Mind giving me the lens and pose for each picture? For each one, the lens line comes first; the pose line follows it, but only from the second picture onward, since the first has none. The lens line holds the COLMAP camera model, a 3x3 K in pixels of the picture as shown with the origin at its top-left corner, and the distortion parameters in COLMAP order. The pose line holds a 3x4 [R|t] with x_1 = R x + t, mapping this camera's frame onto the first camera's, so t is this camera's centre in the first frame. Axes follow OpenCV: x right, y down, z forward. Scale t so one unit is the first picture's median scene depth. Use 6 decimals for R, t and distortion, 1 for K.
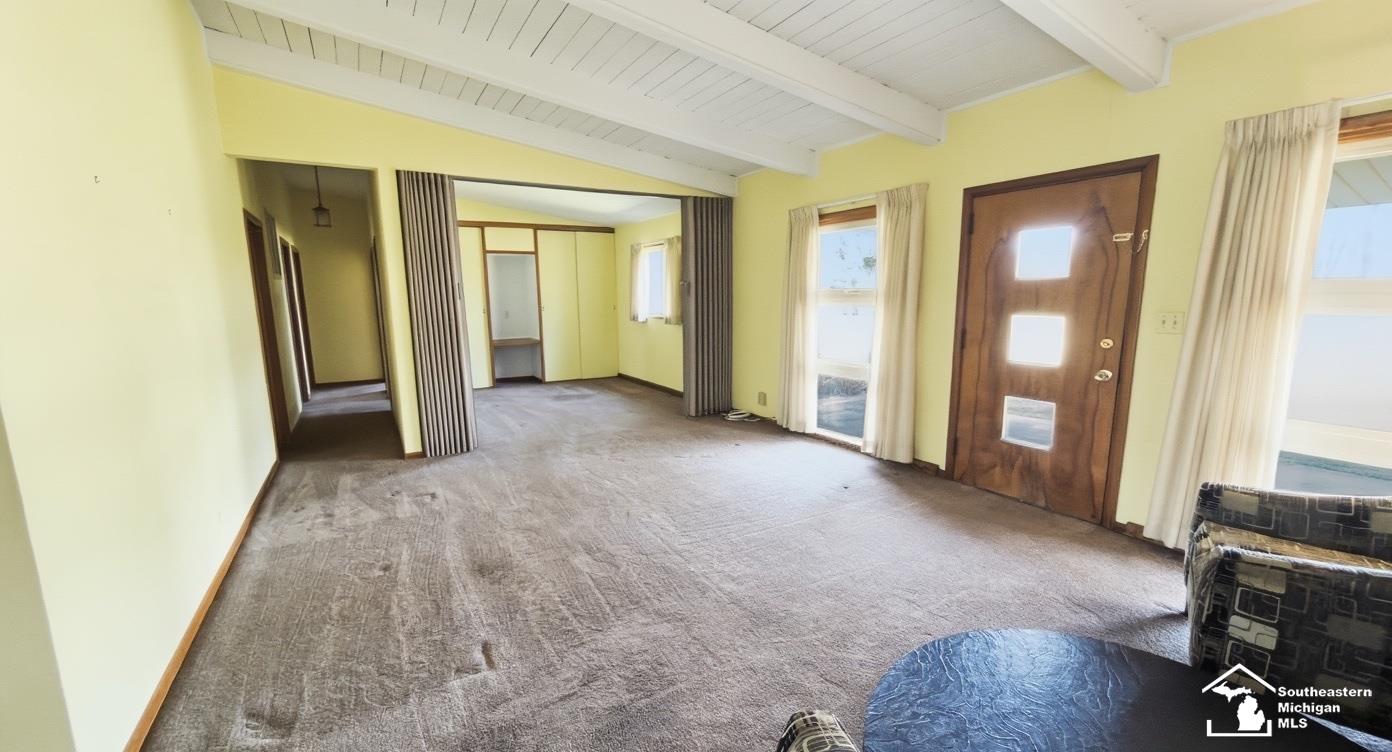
lens RADIAL K [[555.7, 0, 694.7], [0, 555.7, 382.1], [0, 0, 1]] dist [-0.000587, 0.000123]
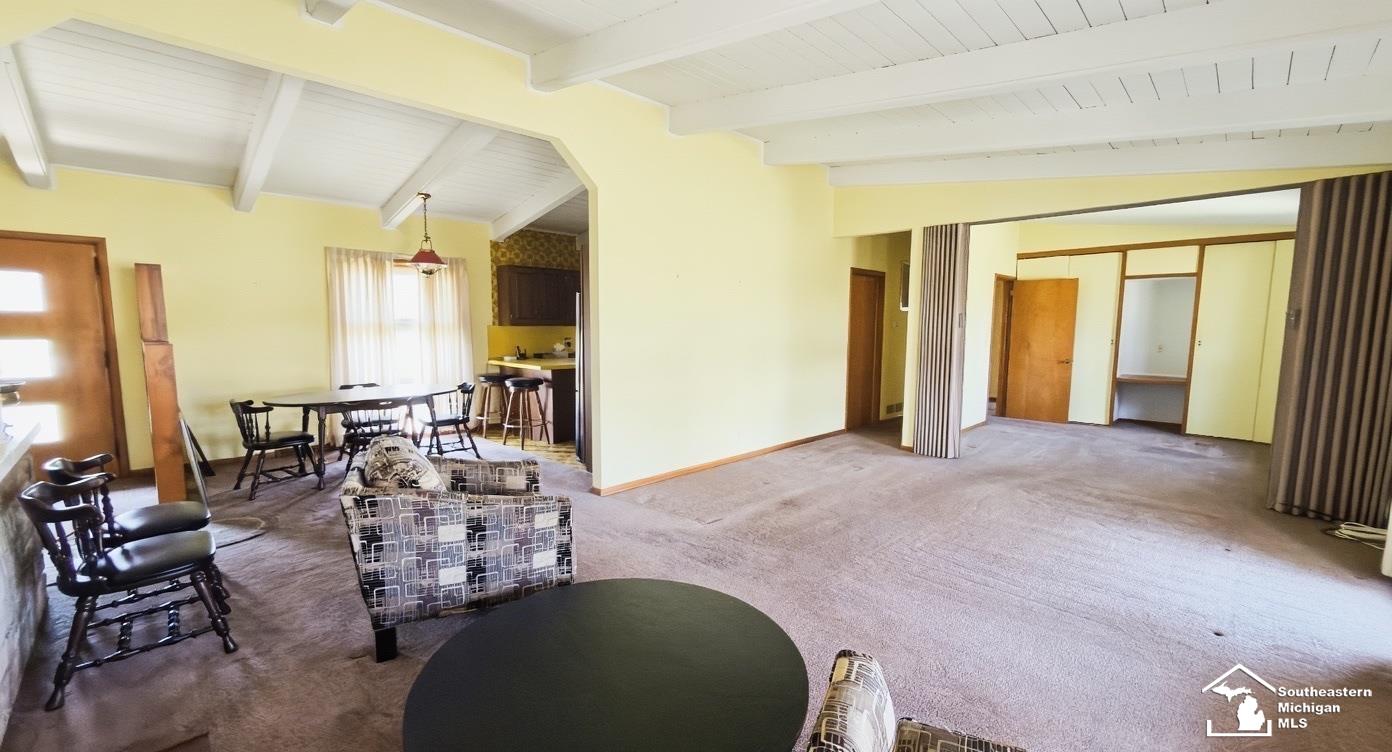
lens RADIAL K [[555.7, 0, 694.7], [0, 555.7, 382.1], [0, 0, 1]] dist [-0.000587, 0.000123]
pose [[0.245252, 0.115943, -0.962501, 0.347912], [-0.162806, 0.983648, 0.077006, -0.021610], [0.955691, 0.137815, 0.260118, 0.113254]]
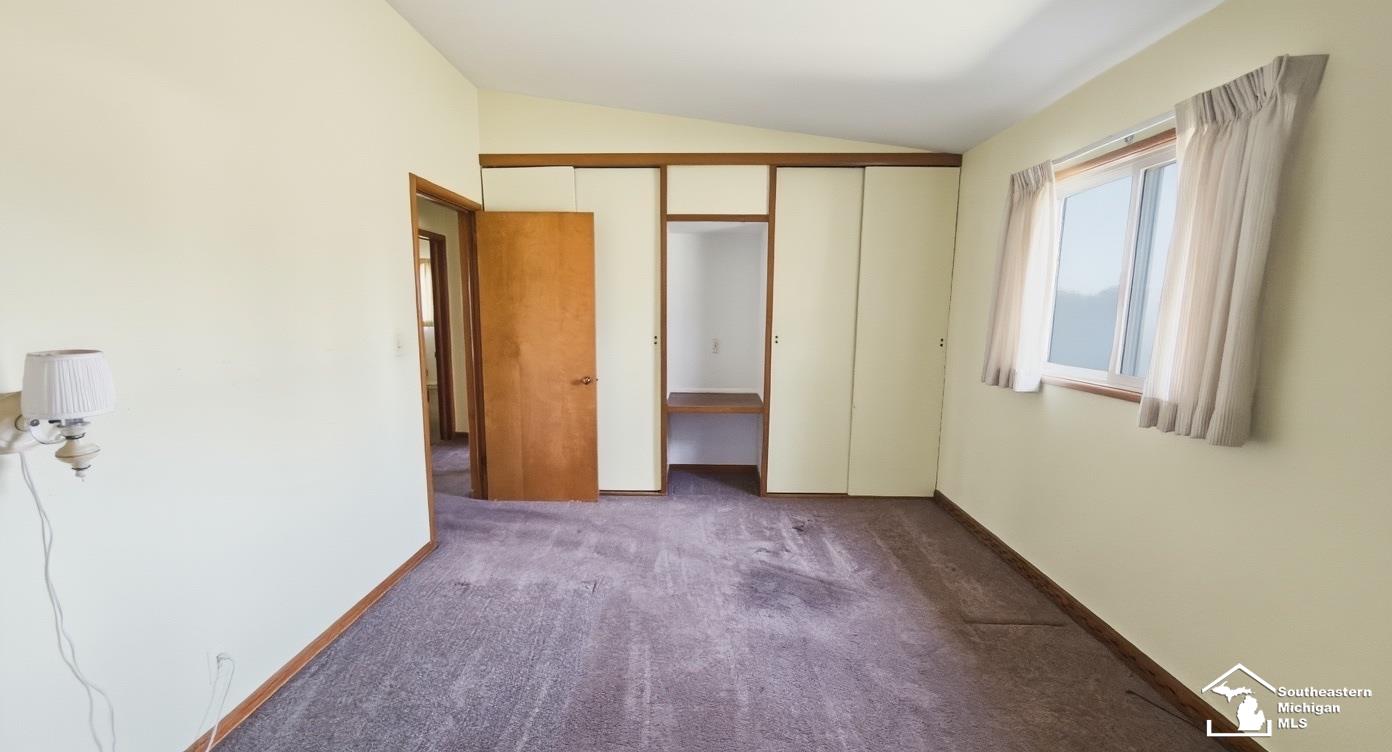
lens RADIAL K [[505.4, 0, 704.9], [0, 505.4, 374.3], [0, 0, 1]] dist [-0.000376, 0.000010]
pose [[0.845380, 0.088254, -0.526824, -0.104313], [-0.103897, 0.994588, -0.000107, -0.102774], [0.523963, 0.054826, 0.849974, 0.652325]]
